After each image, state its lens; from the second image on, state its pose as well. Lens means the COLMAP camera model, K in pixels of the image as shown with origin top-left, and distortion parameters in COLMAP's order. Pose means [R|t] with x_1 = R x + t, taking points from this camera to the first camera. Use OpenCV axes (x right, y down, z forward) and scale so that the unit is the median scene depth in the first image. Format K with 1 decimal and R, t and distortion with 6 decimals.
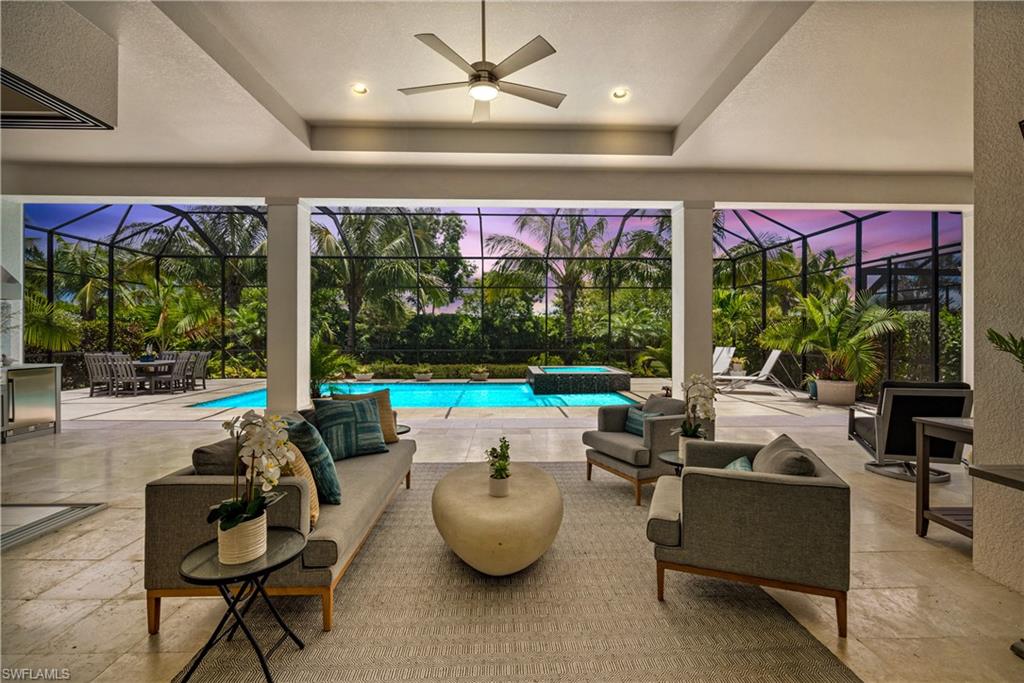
lens RADIAL K [[454.8, 0, 517.3], [0, 454.8, 335.1], [0, 0, 1]] dist [-0.014149, 0.002241]
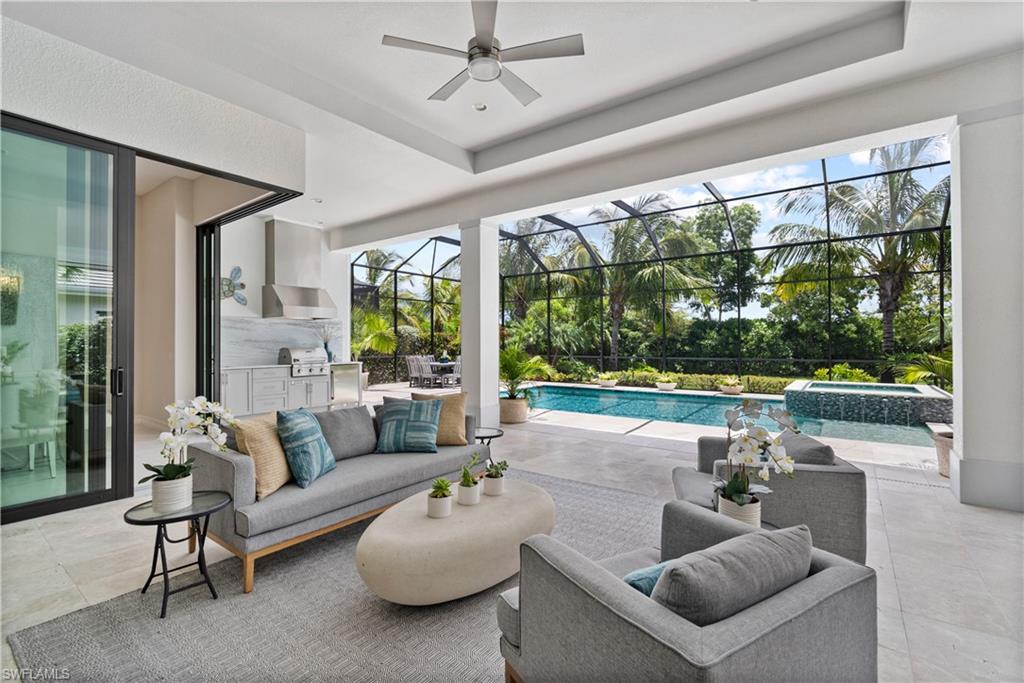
lens RADIAL K [[454.8, 0, 527.5], [0, 454.8, 341.5], [0, 0, 1]] dist [-0.014149, 0.002241]
pose [[0.785226, -0.005922, -0.619181, 0.197415], [0.003624, 0.999981, -0.004969, 0.004502], [0.619199, 0.001658, 0.785232, 0.122965]]
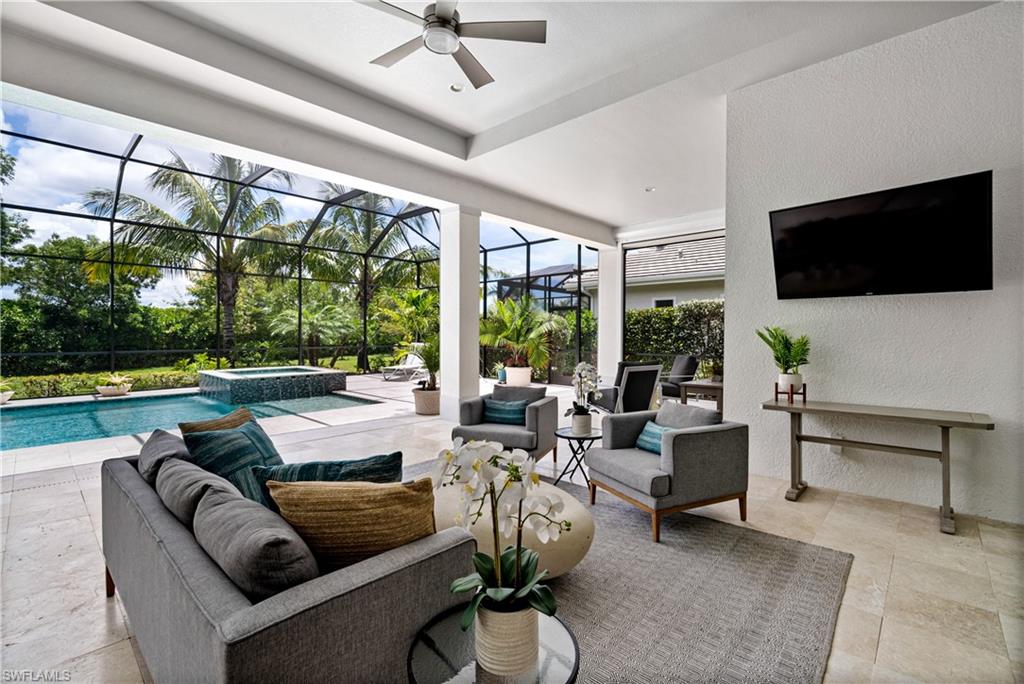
lens RADIAL K [[454.8, 0, 515.3], [0, 454.8, 341.1], [0, 0, 1]] dist [-0.014149, 0.002241]
pose [[0.694525, -0.011173, 0.719382, -0.205617], [-0.001889, 0.999848, 0.017352, 0.003983], [-0.719466, -0.013410, 0.694398, 0.104352]]
